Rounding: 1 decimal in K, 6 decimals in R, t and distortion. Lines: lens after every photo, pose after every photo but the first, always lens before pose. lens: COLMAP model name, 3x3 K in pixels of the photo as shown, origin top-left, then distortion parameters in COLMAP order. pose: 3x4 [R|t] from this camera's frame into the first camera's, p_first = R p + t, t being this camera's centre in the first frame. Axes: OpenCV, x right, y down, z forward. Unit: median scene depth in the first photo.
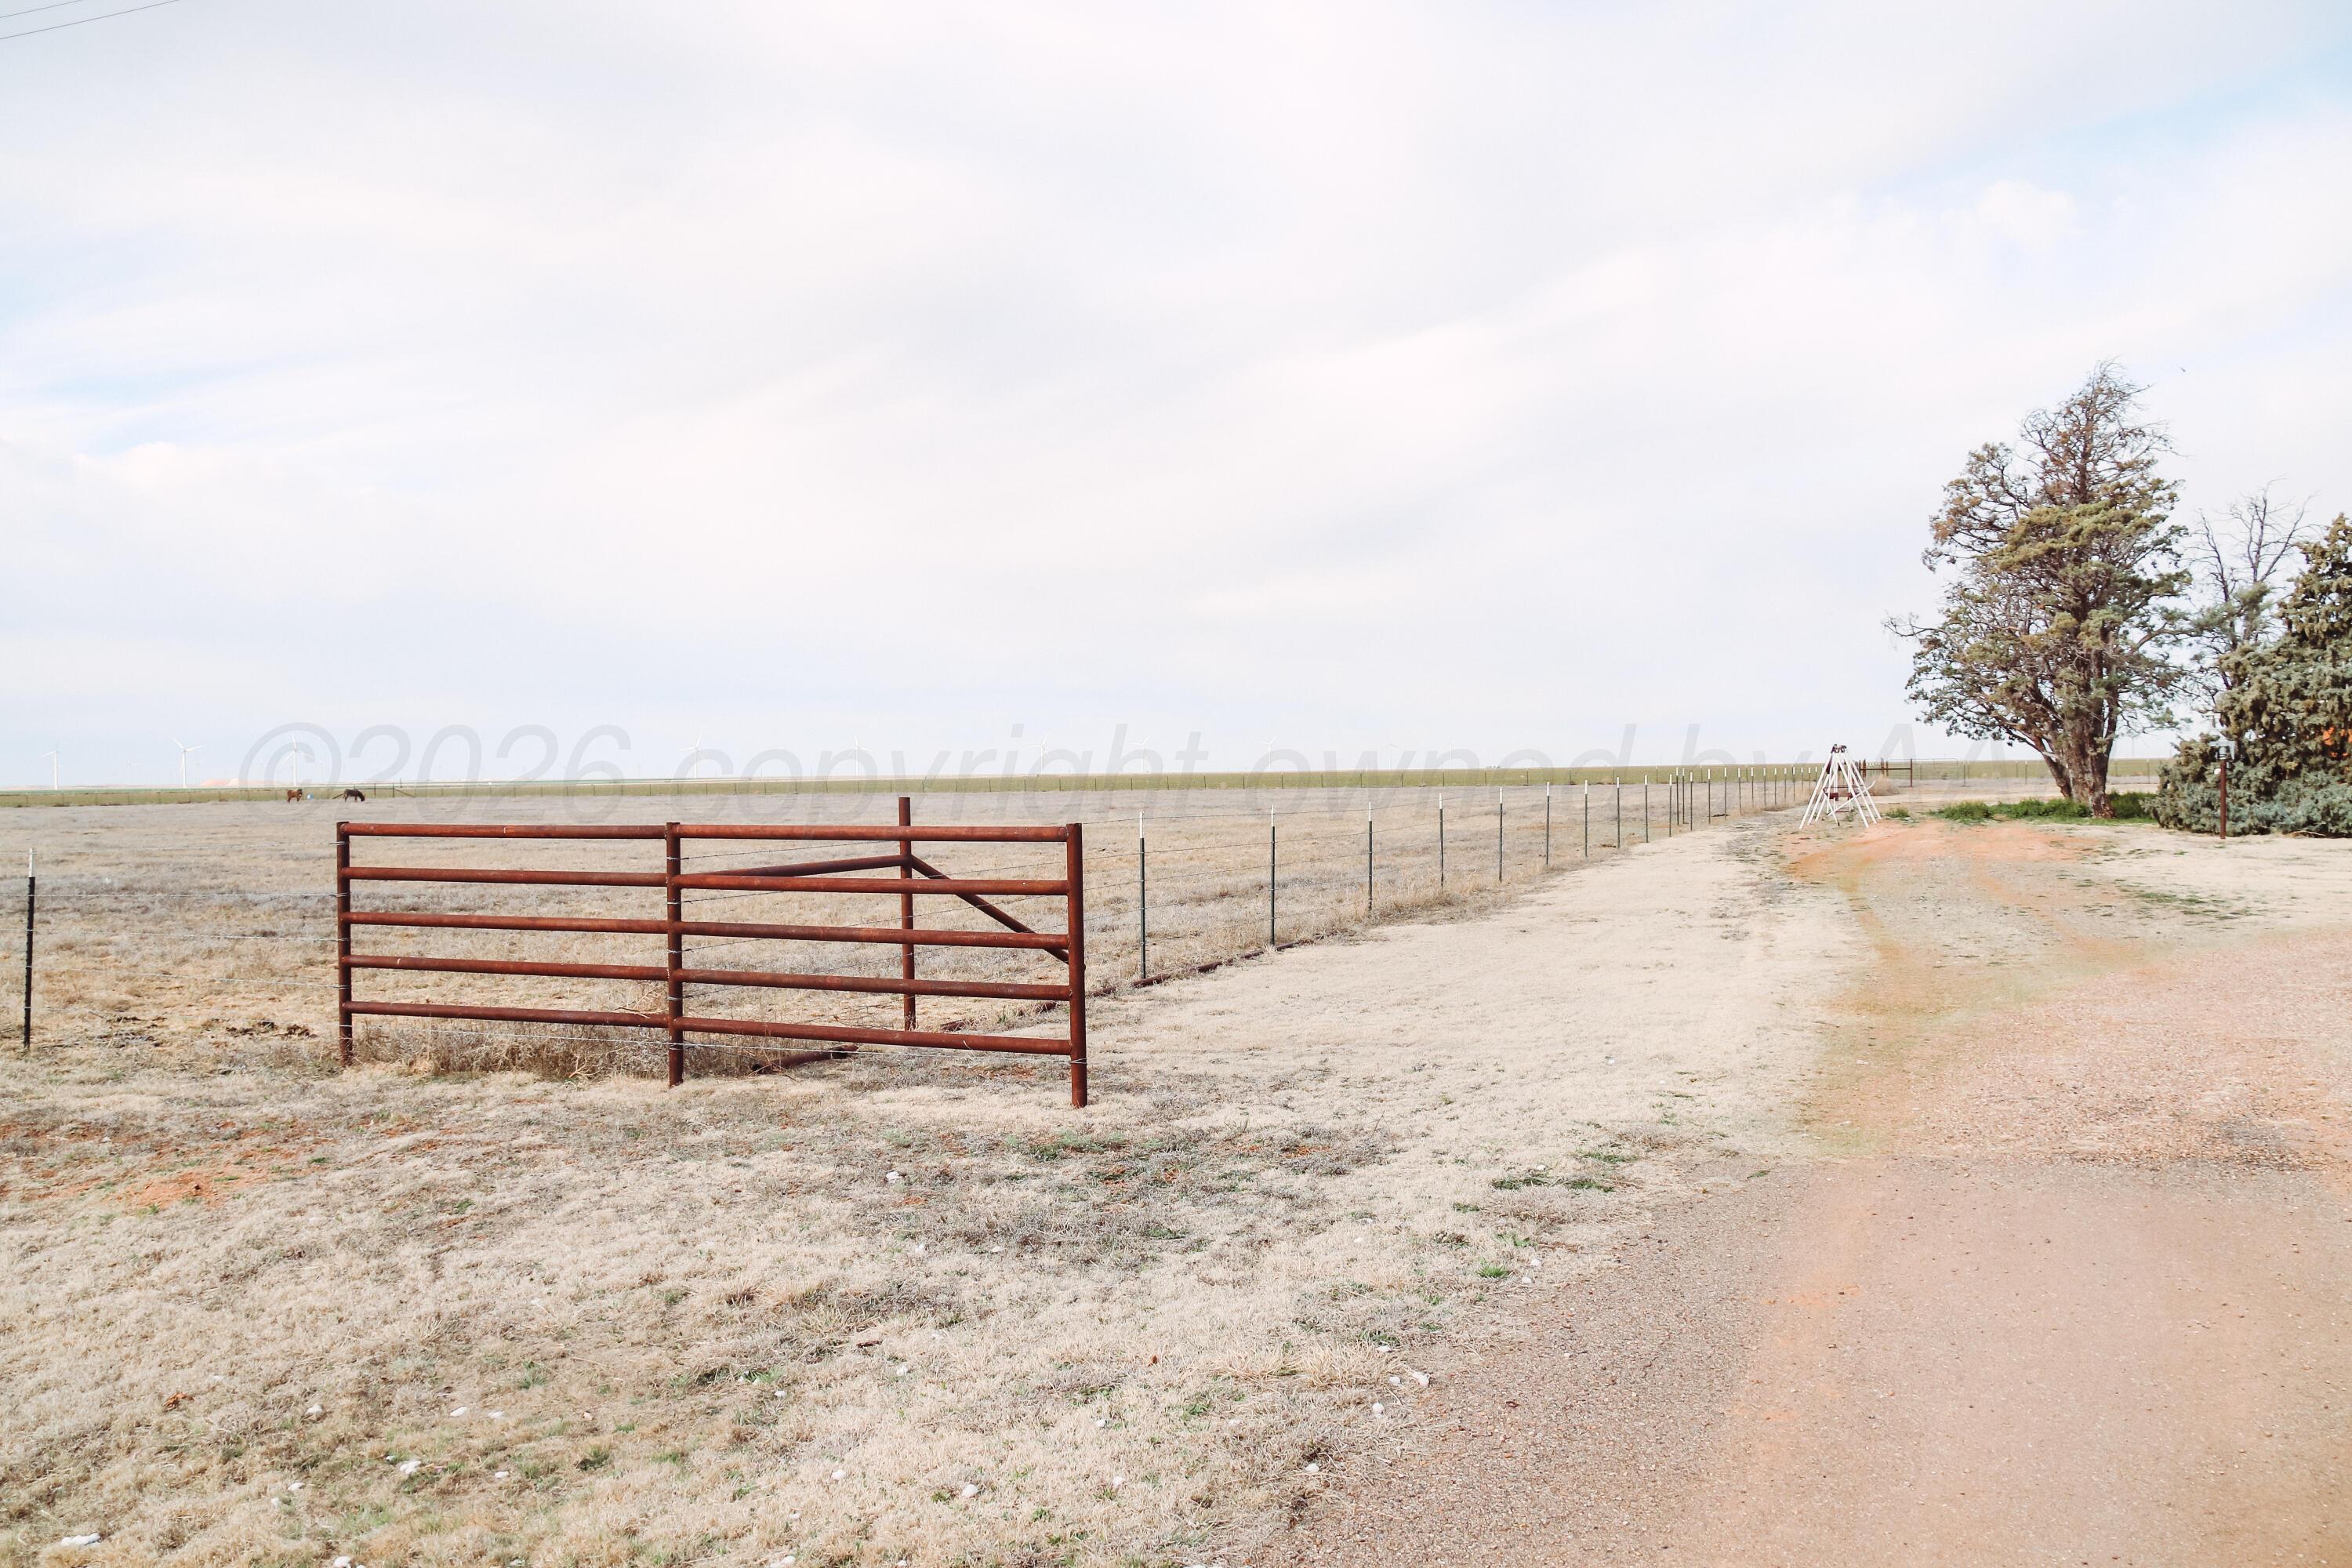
lens RADIAL K [[1966.8, 0, 1174.1], [0, 1966.8, 789.0], [0, 0, 1]] dist [-0.081164, -0.004926]
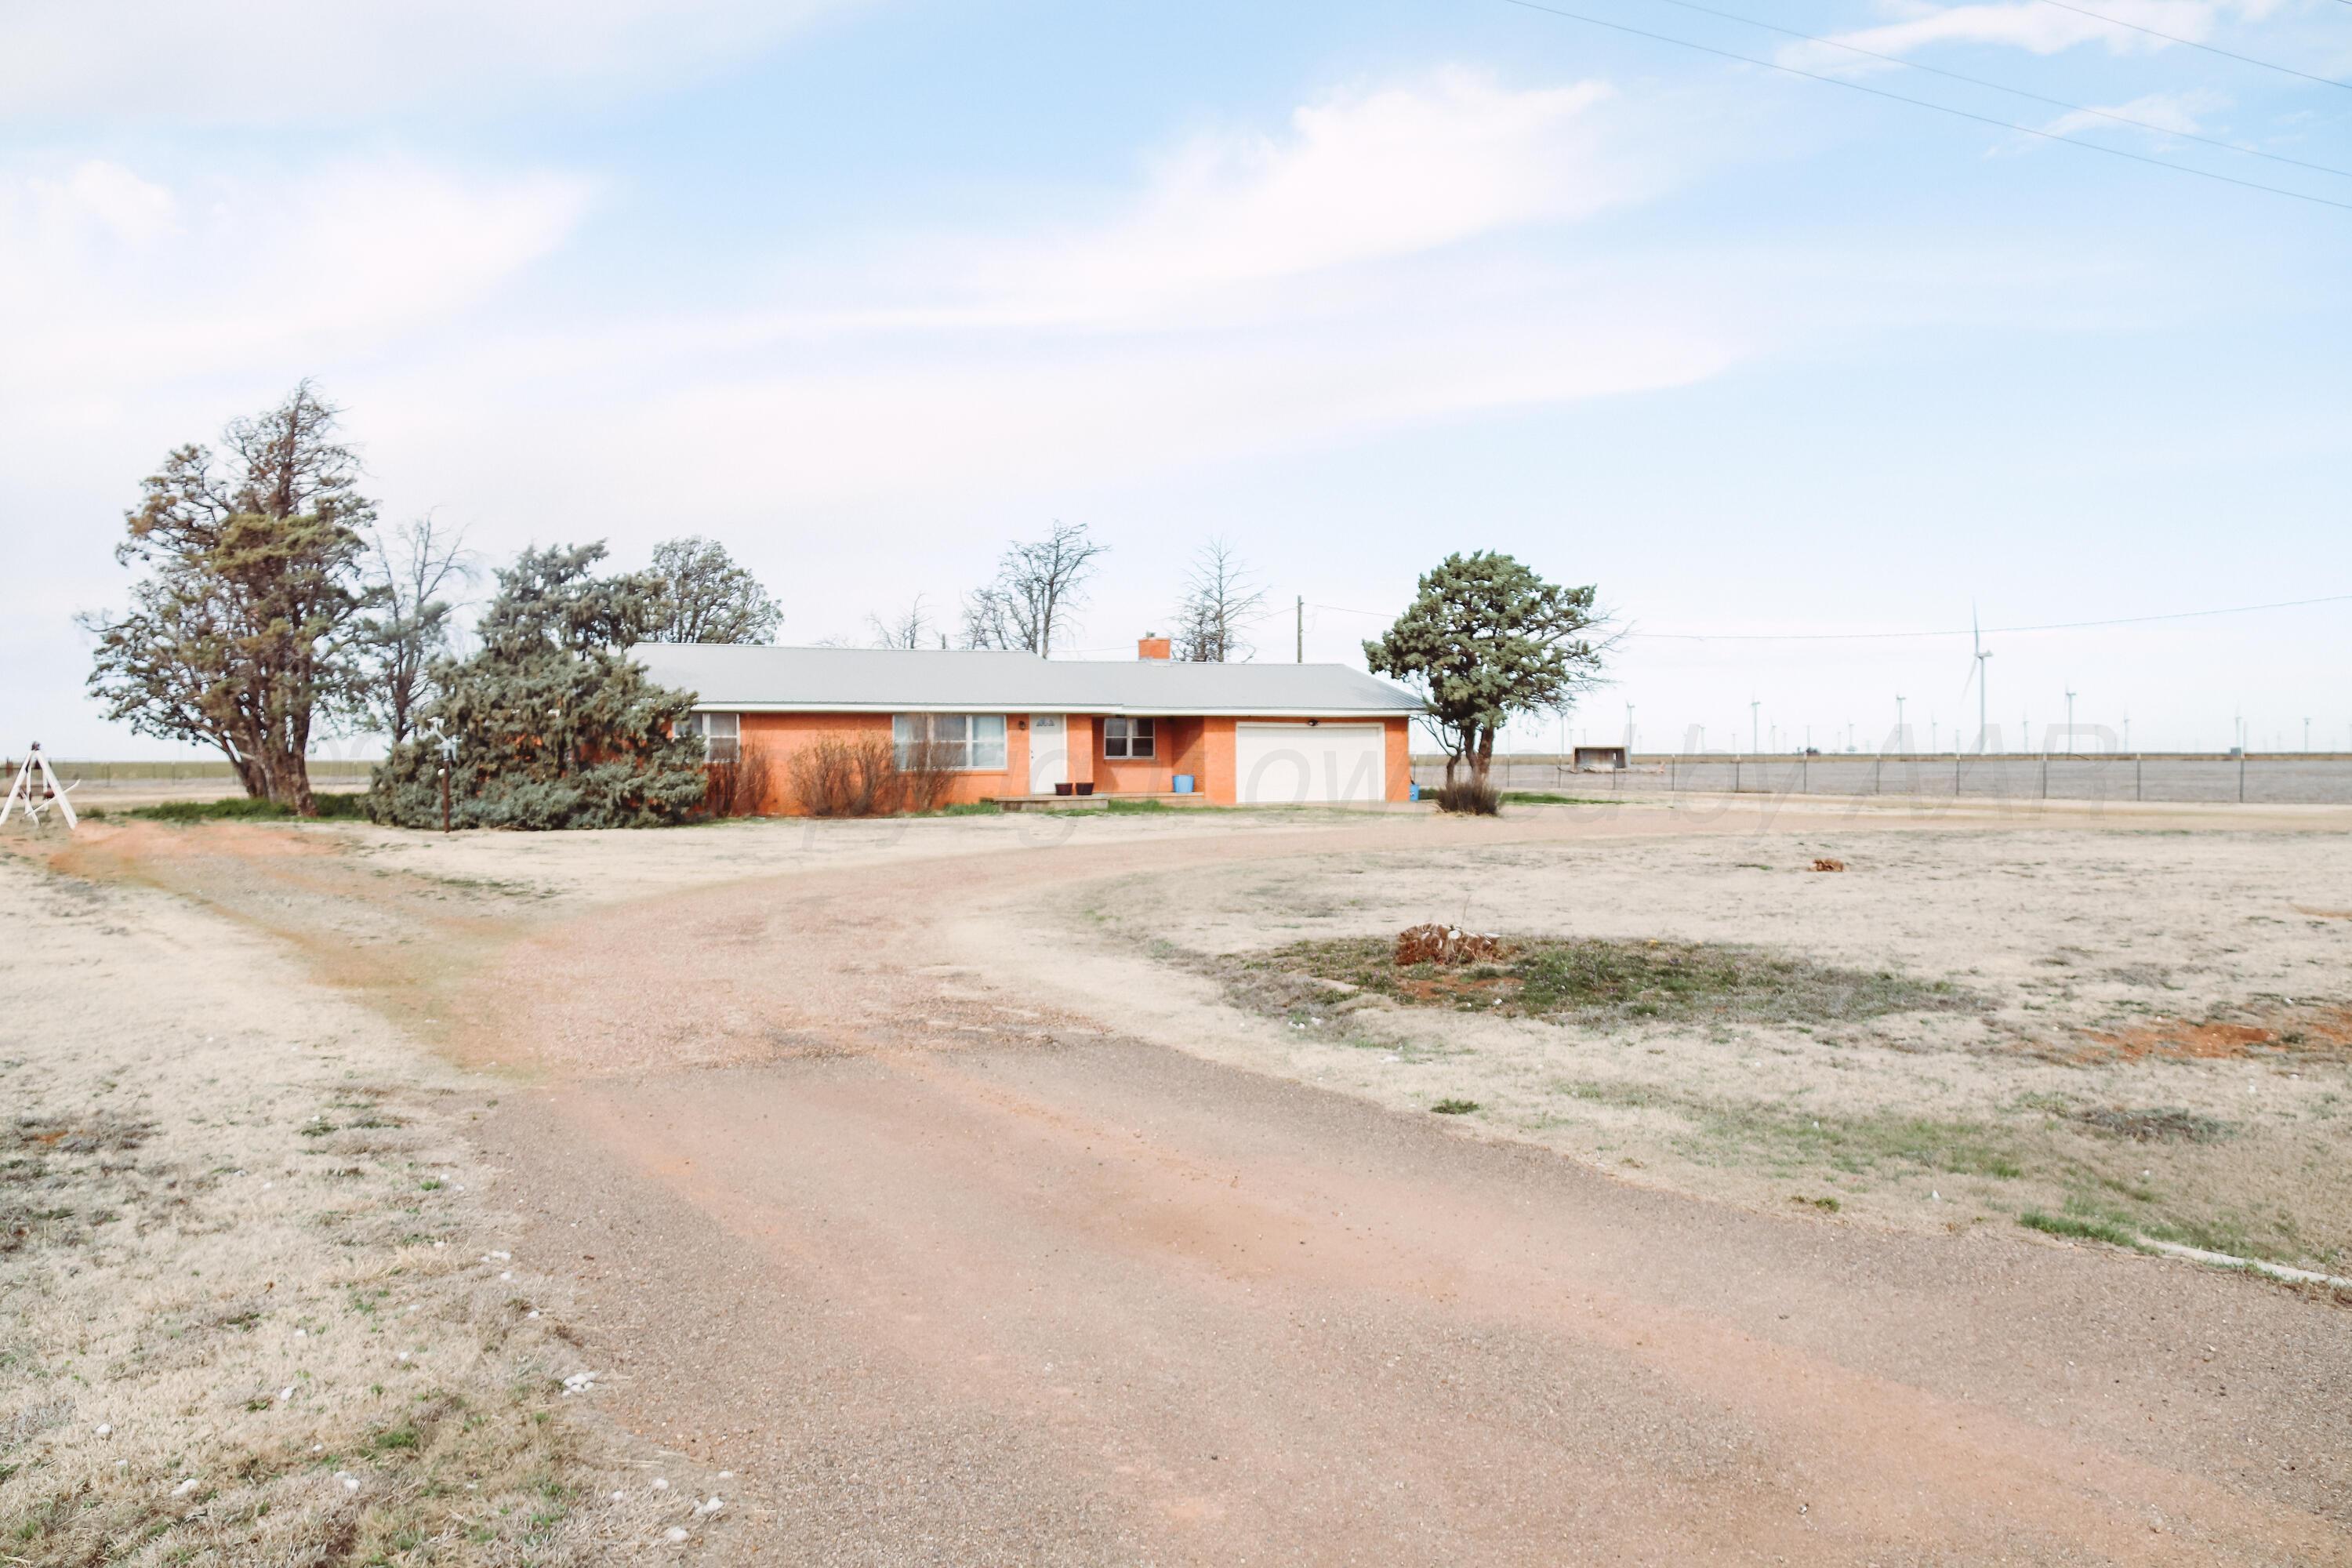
lens RADIAL K [[1966.8, 0, 1179.9], [0, 1966.8, 782.4], [0, 0, 1]] dist [-0.081164, -0.004926]
pose [[0.601857, 0.002969, 0.798598, -0.068888], [0.000681, 0.999991, -0.004231, 0.001302], [-0.798603, 0.003091, 0.601850, -0.008058]]
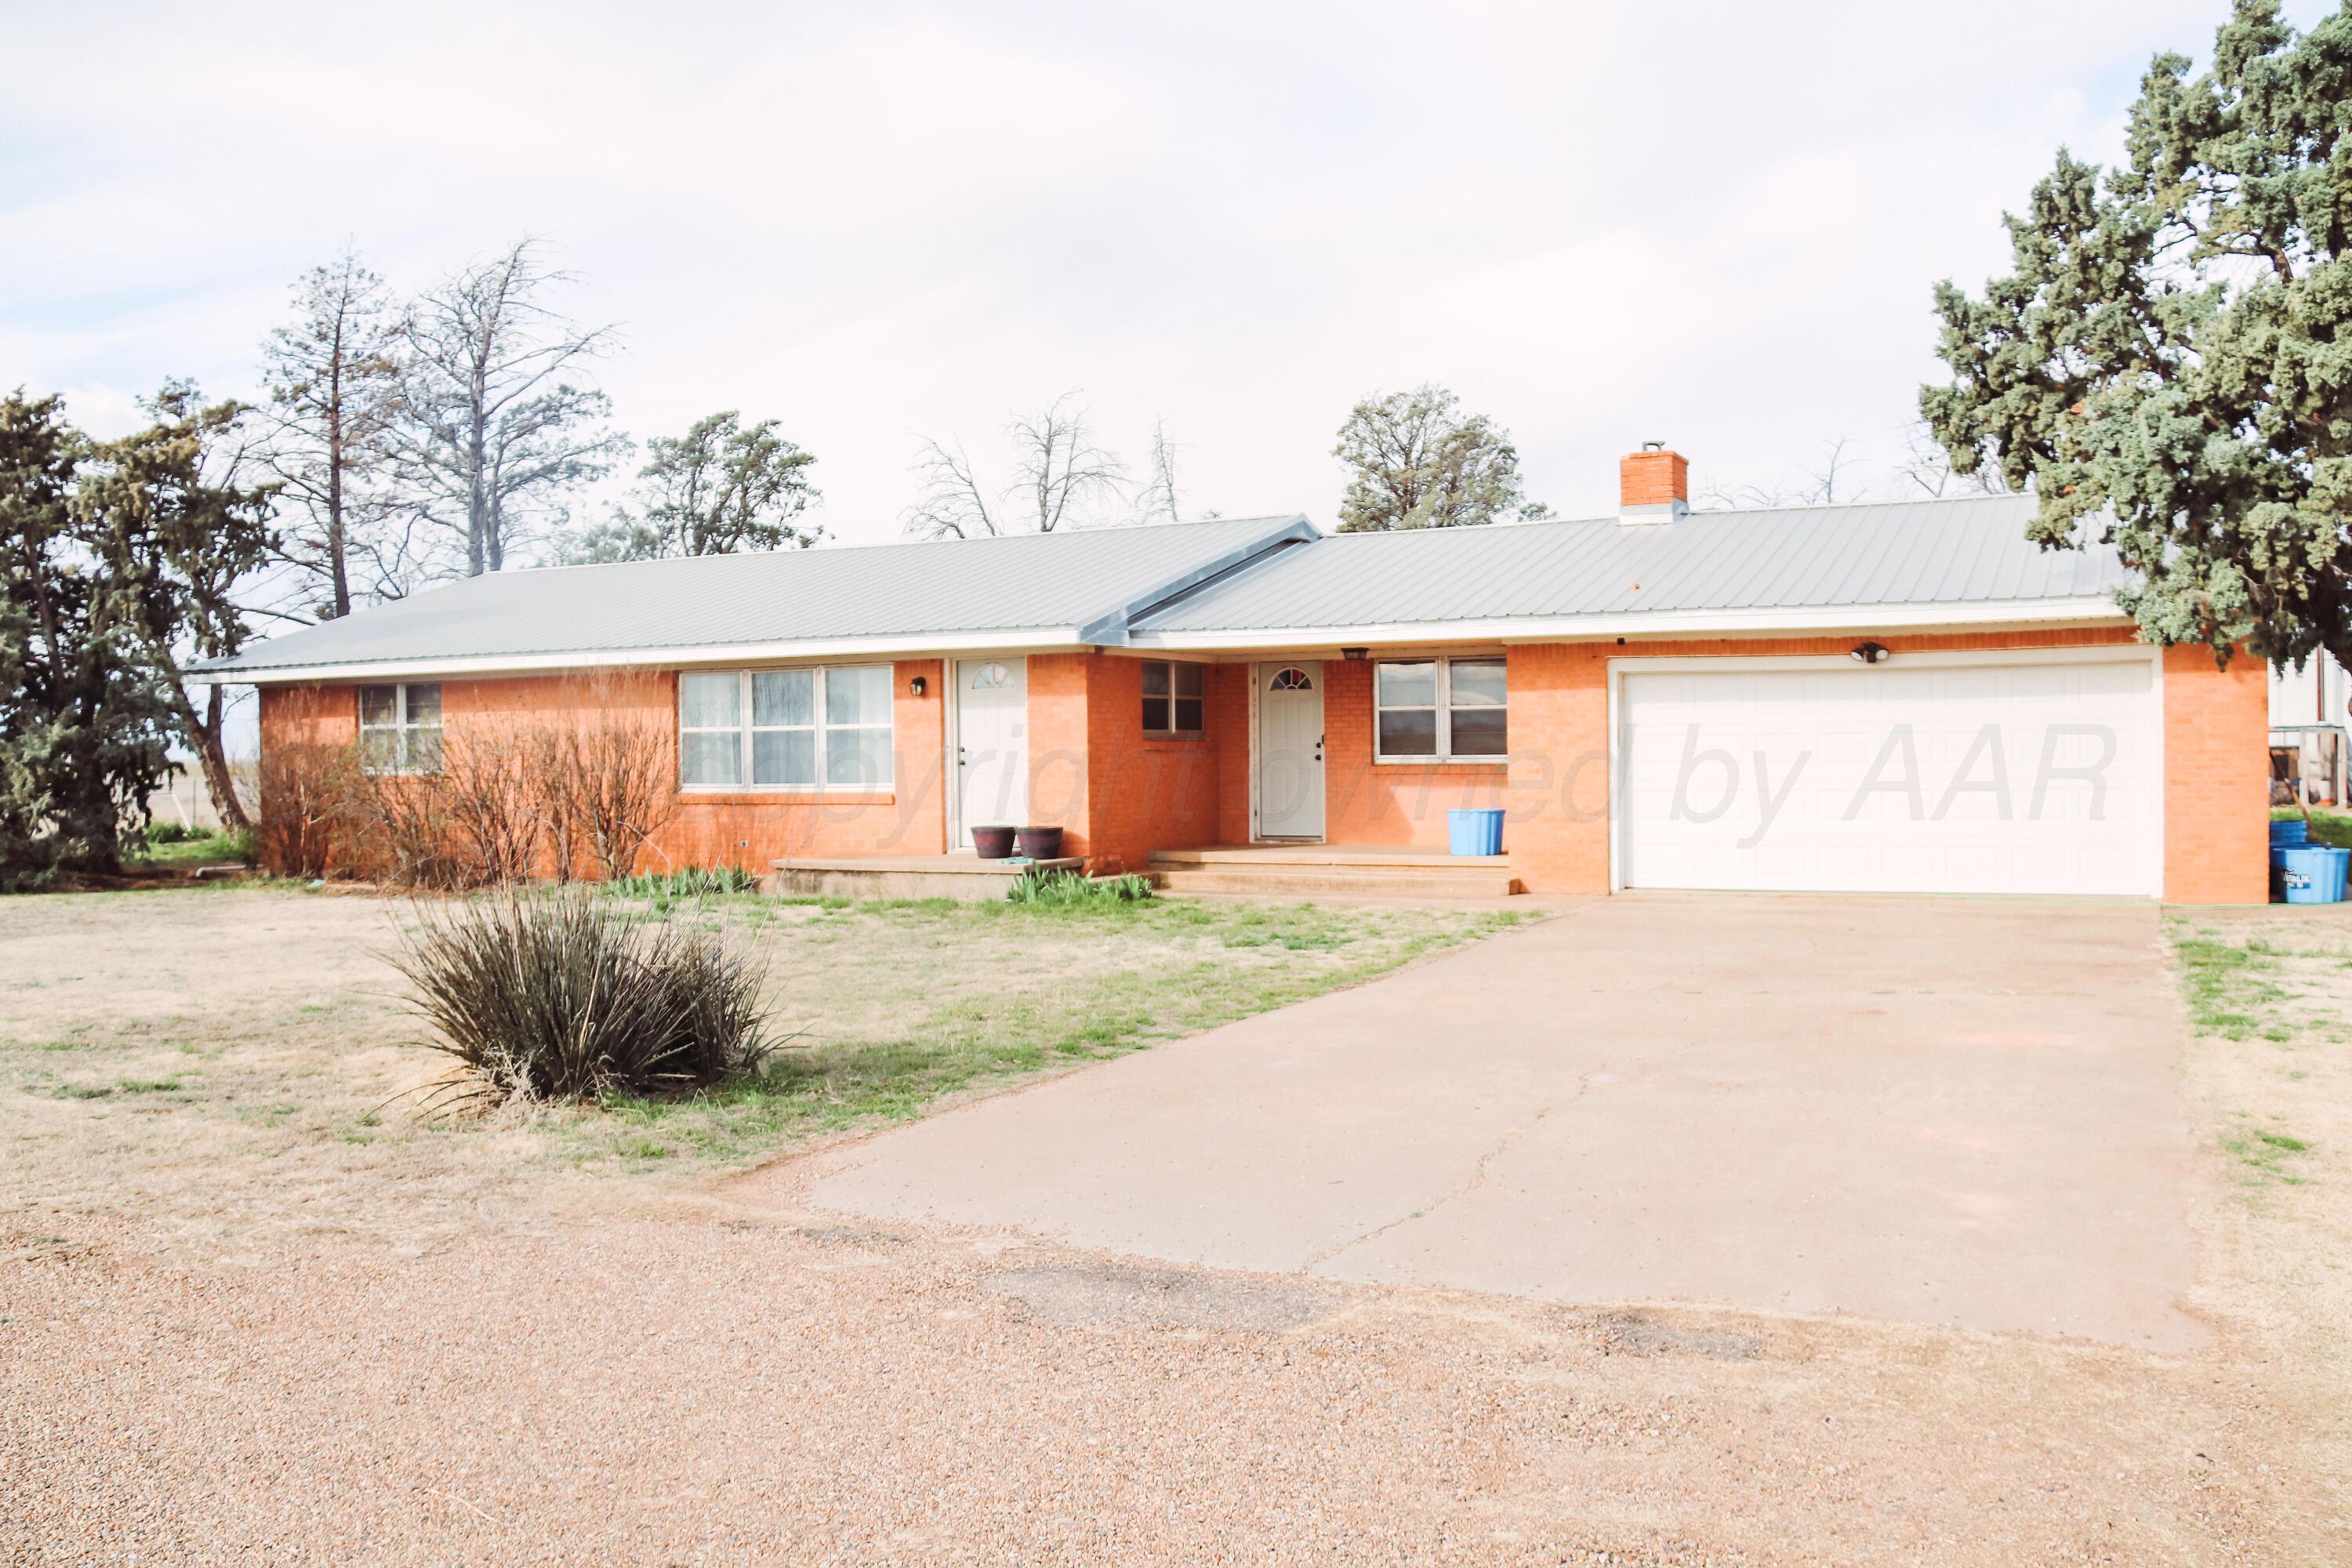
lens RADIAL K [[1942.6, 0, 1176.0], [0, 1942.6, 797.3], [0, 0, 1]] dist [-0.108312, 0.067889]
pose [[0.999319, 0.008400, -0.035927, 0.837137], [-0.007773, 0.999815, 0.017568, -0.017890], [0.036068, -0.017277, 0.999200, 0.276233]]
